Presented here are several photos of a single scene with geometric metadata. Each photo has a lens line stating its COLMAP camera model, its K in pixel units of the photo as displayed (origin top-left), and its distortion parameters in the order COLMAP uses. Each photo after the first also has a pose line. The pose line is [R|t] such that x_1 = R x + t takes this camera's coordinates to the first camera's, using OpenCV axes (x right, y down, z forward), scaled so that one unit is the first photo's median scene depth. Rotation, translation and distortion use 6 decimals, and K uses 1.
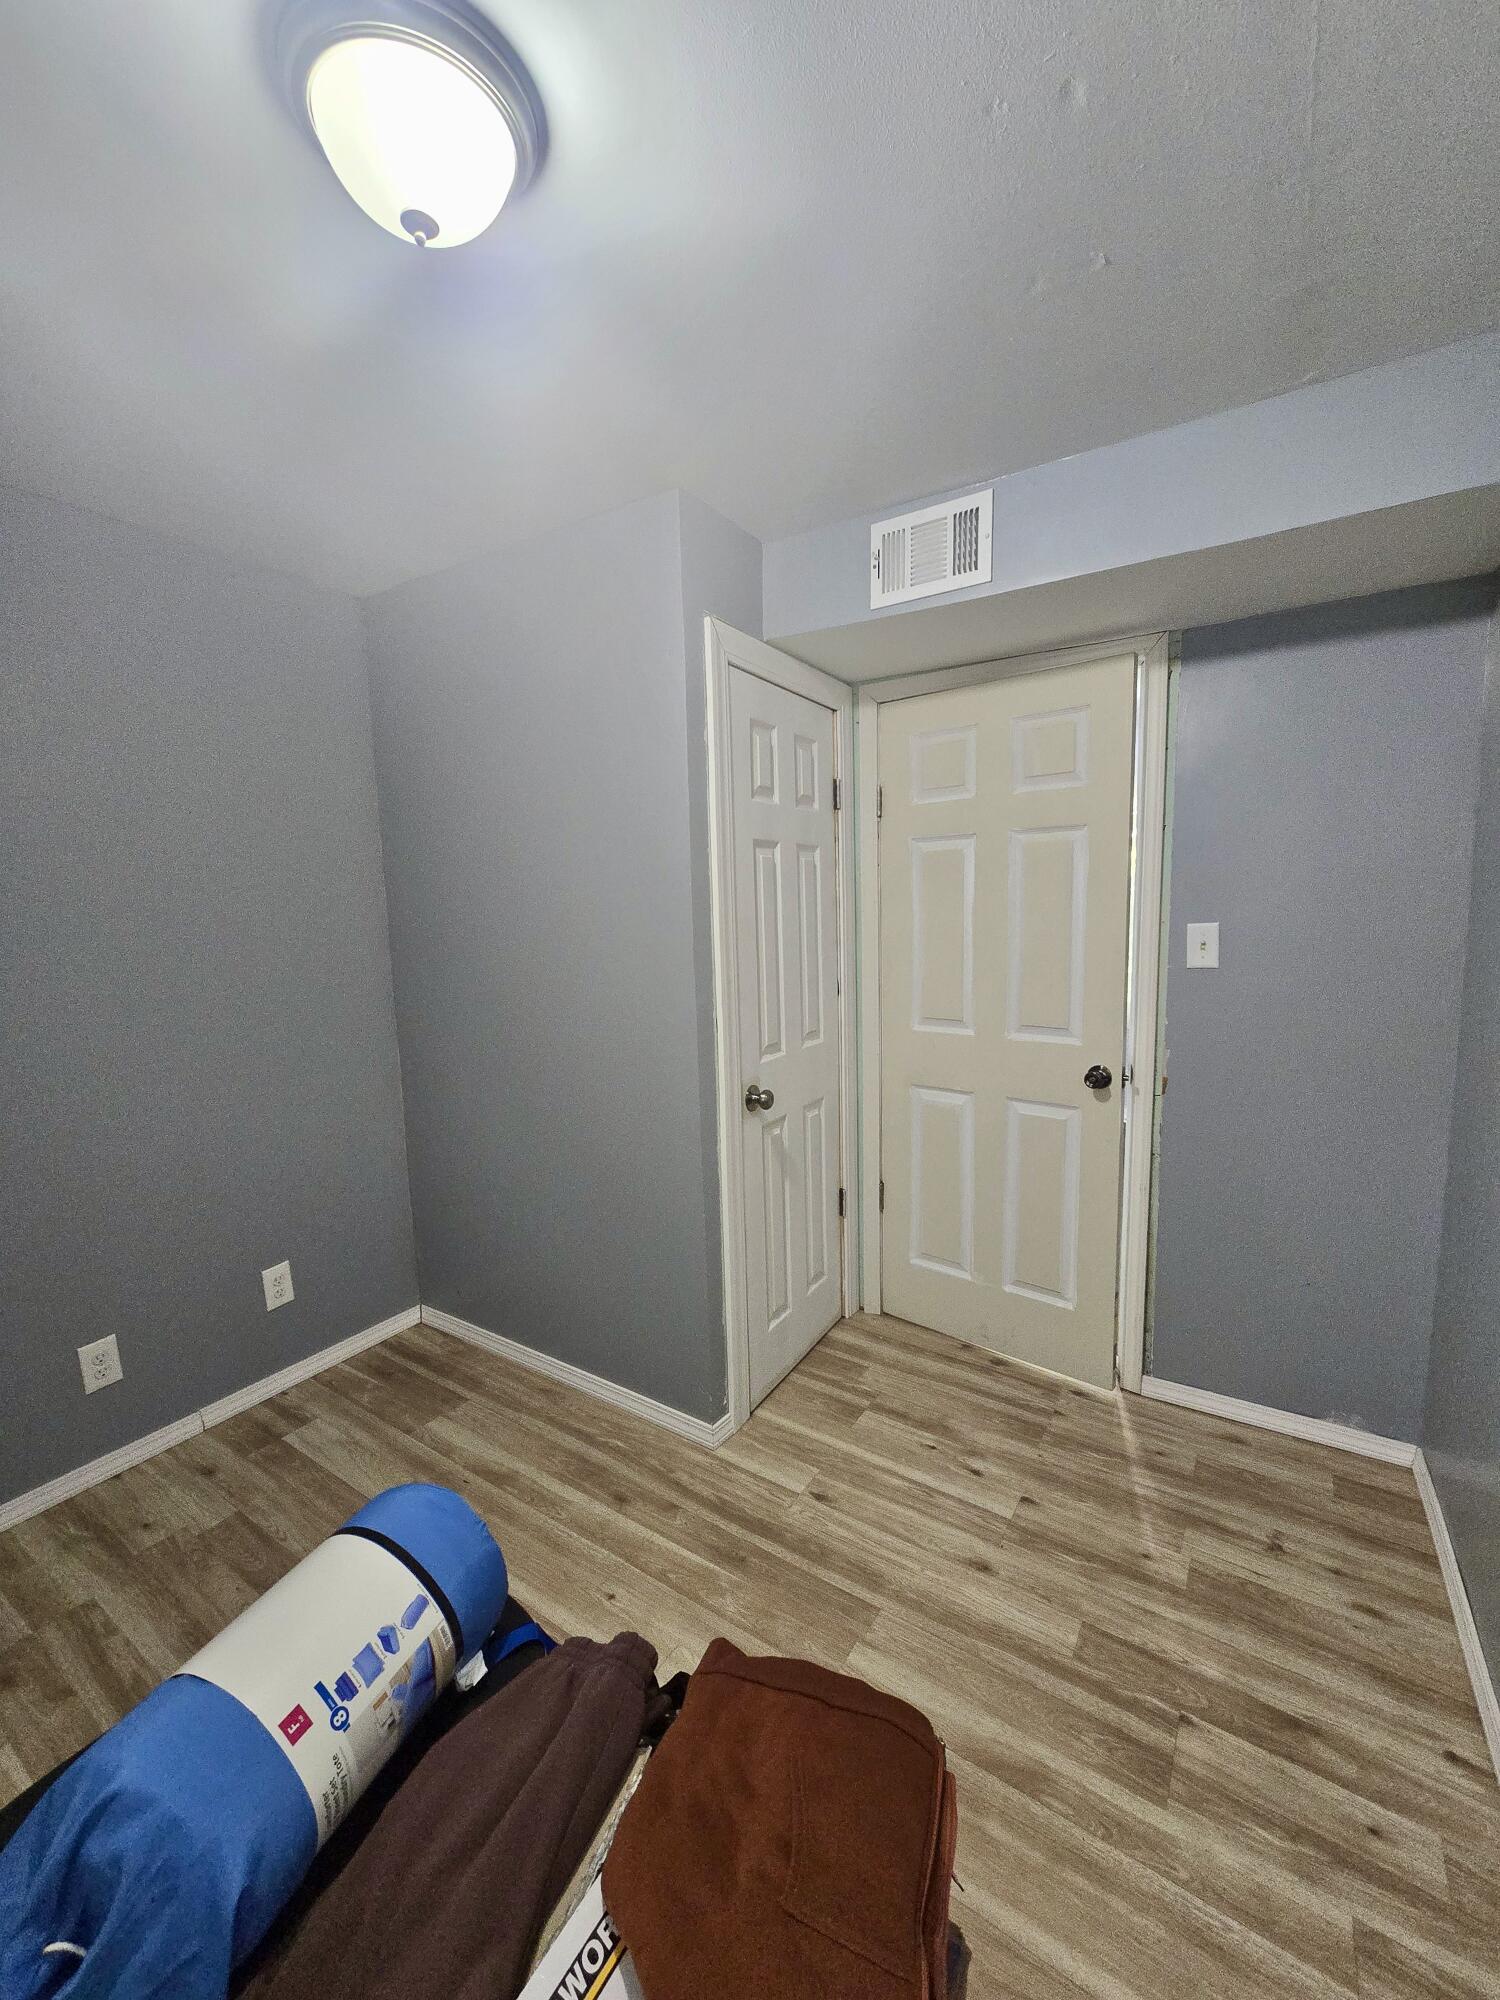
lens RADIAL K [[821.9, 0, 753.2], [0, 821.9, 1002.8], [0, 0, 1]] dist [0.002410, 0.000324]
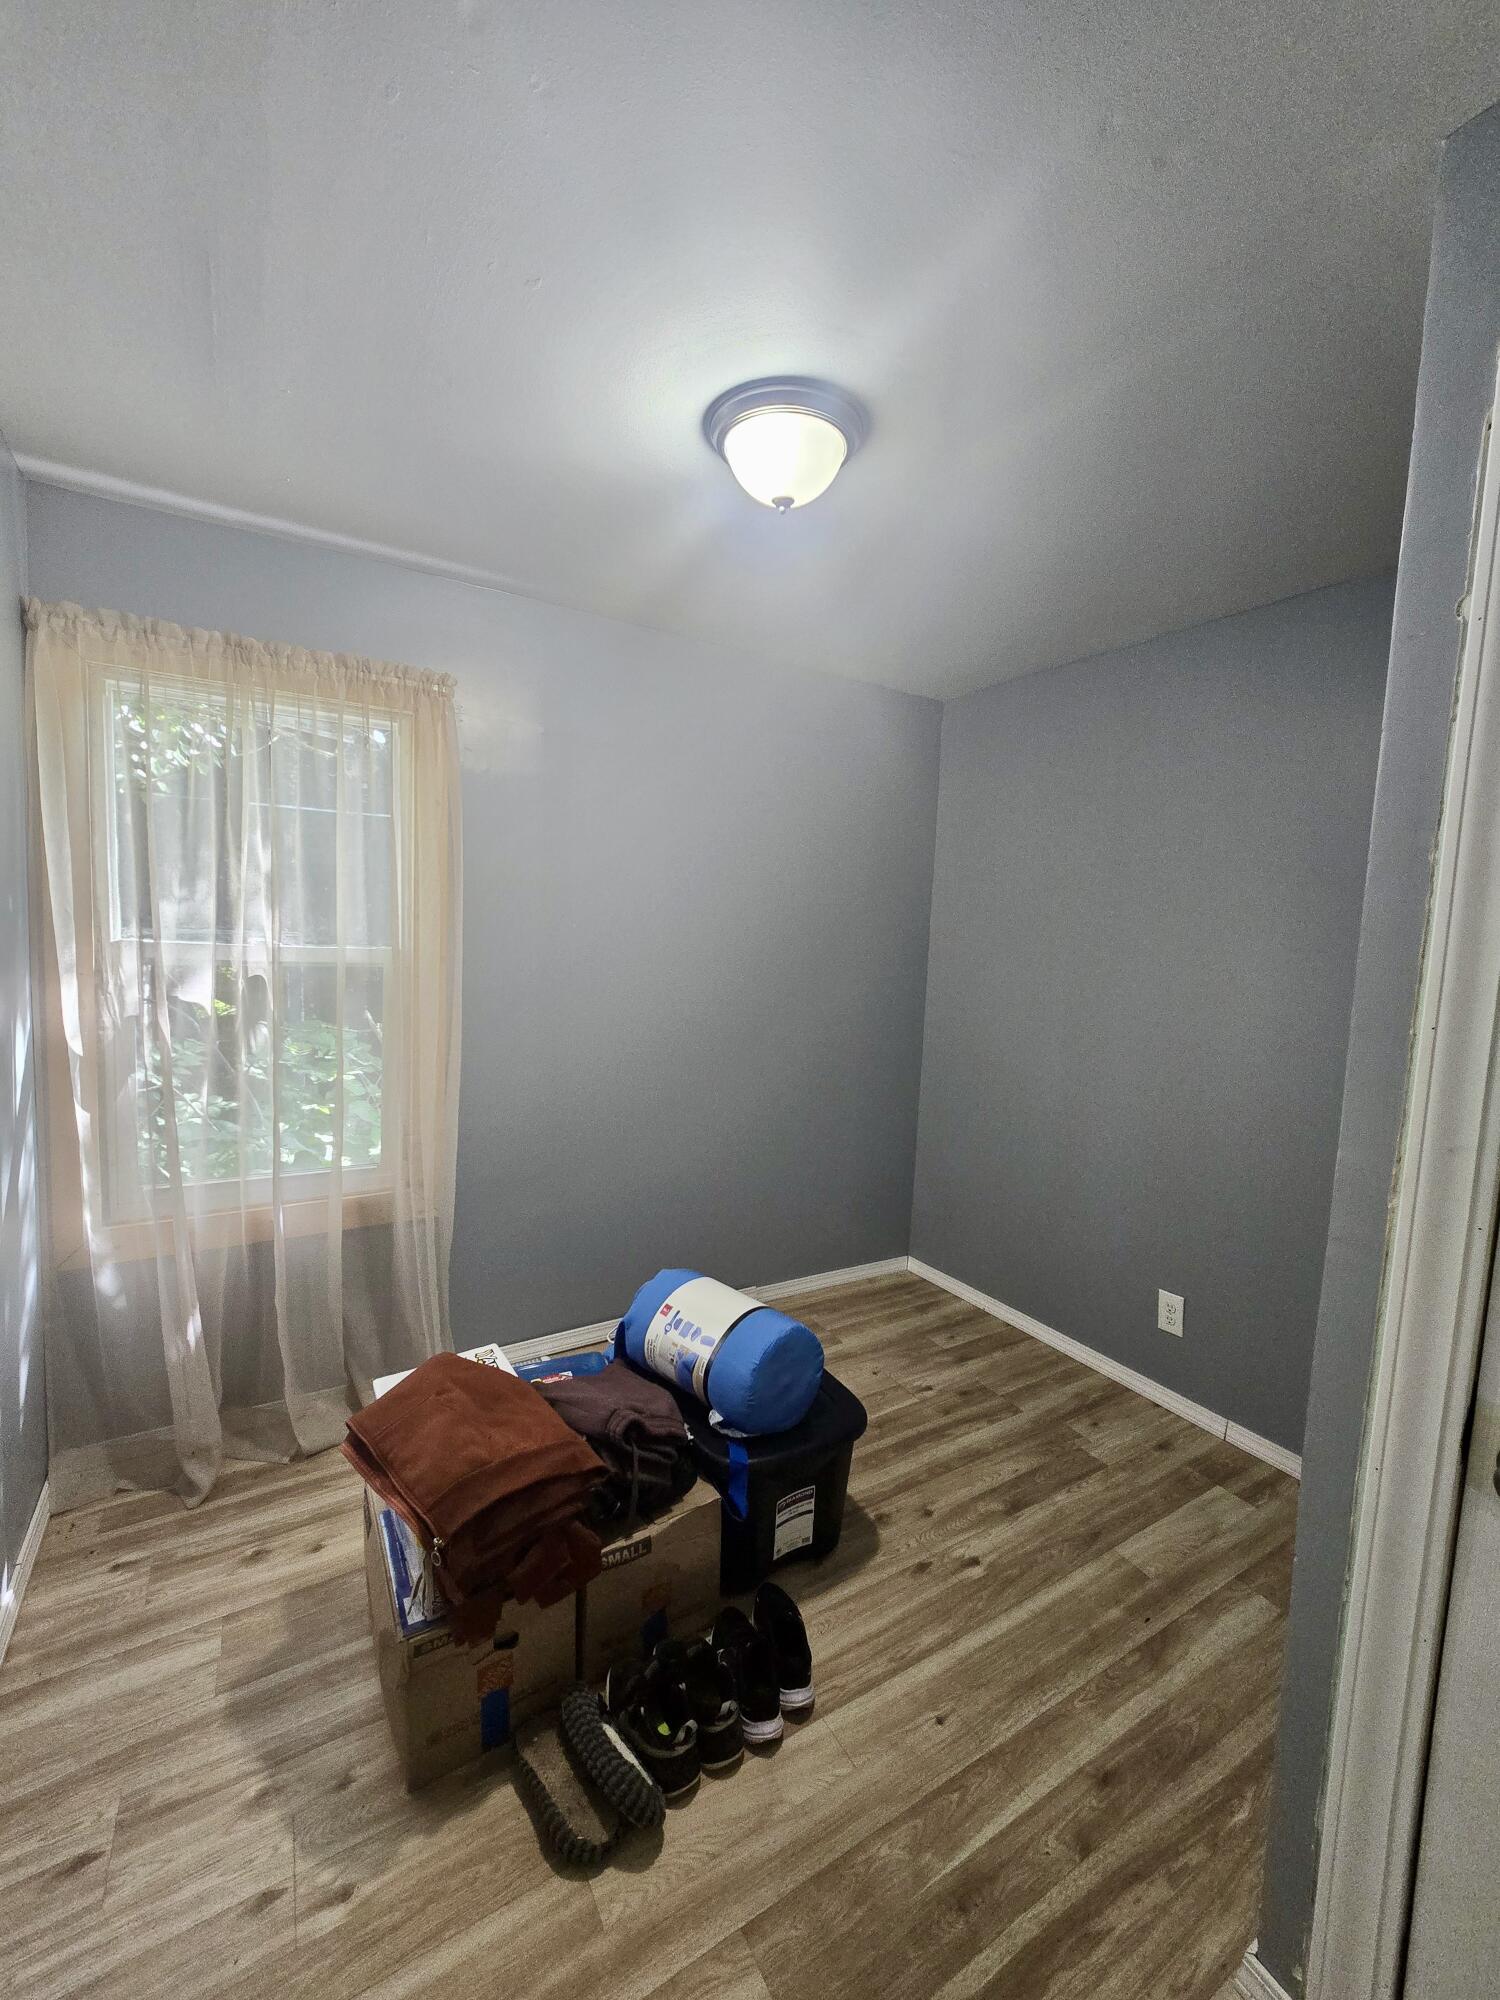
lens RADIAL K [[806.0, 0, 755.8], [0, 806.0, 1010.1], [0, 0, 1]] dist [0.004340, -0.000819]
pose [[-0.423021, 0.092238, -0.901413, 0.555190], [-0.140752, 0.976042, 0.165927, -0.125324], [0.895121, 0.197066, -0.399904, 0.905601]]
